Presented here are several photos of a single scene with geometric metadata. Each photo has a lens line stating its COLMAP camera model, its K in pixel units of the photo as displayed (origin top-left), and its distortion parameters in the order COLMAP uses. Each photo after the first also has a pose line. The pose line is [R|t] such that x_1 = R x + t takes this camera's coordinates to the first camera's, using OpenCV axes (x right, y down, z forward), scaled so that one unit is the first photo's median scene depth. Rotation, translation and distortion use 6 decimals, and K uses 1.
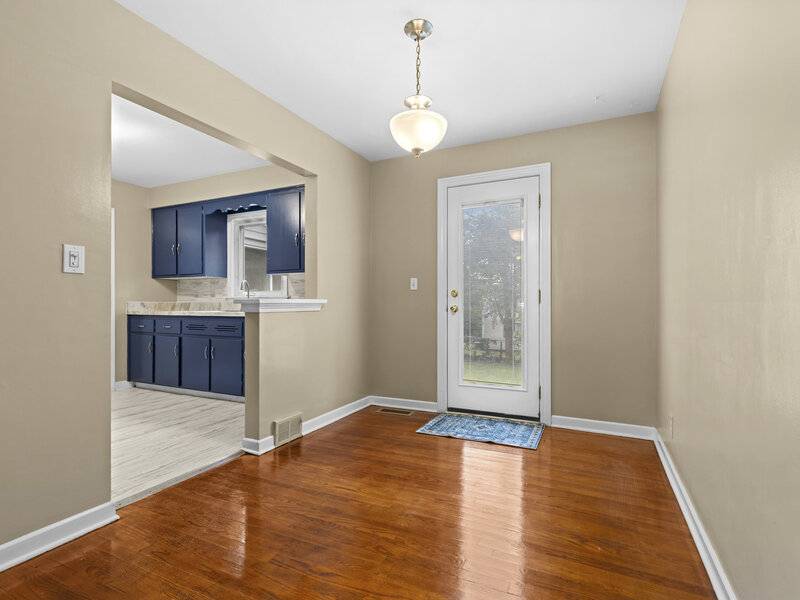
lens RADIAL K [[402.7, 0, 403.0], [0, 402.7, 301.8], [0, 0, 1]] dist [0.005159, 0.000584]
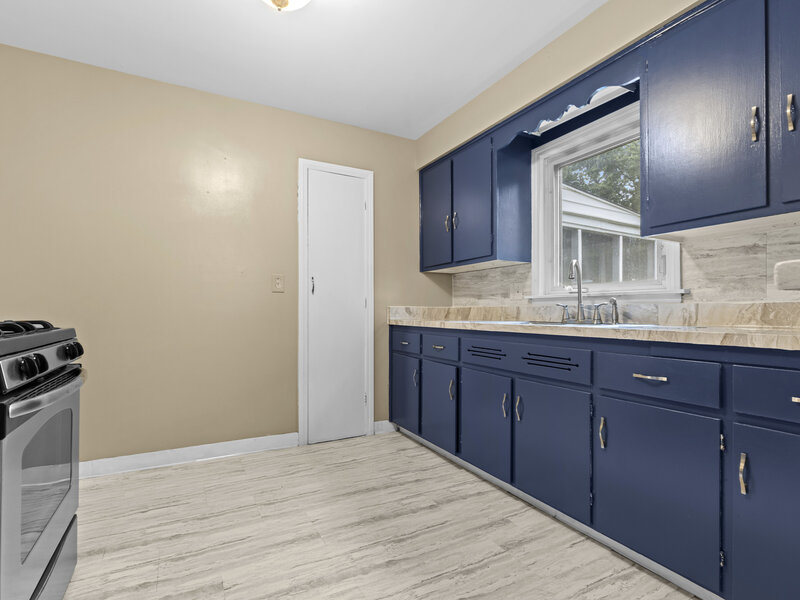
lens RADIAL K [[402.7, 0, 403.0], [0, 402.7, 301.8], [0, 0, 1]] dist [0.005159, 0.000584]
pose [[0.810223, -0.012469, -0.585988, -0.259651], [-0.001965, 0.999710, -0.023988, 0.008802], [0.586118, 0.020587, 0.809964, 0.455214]]
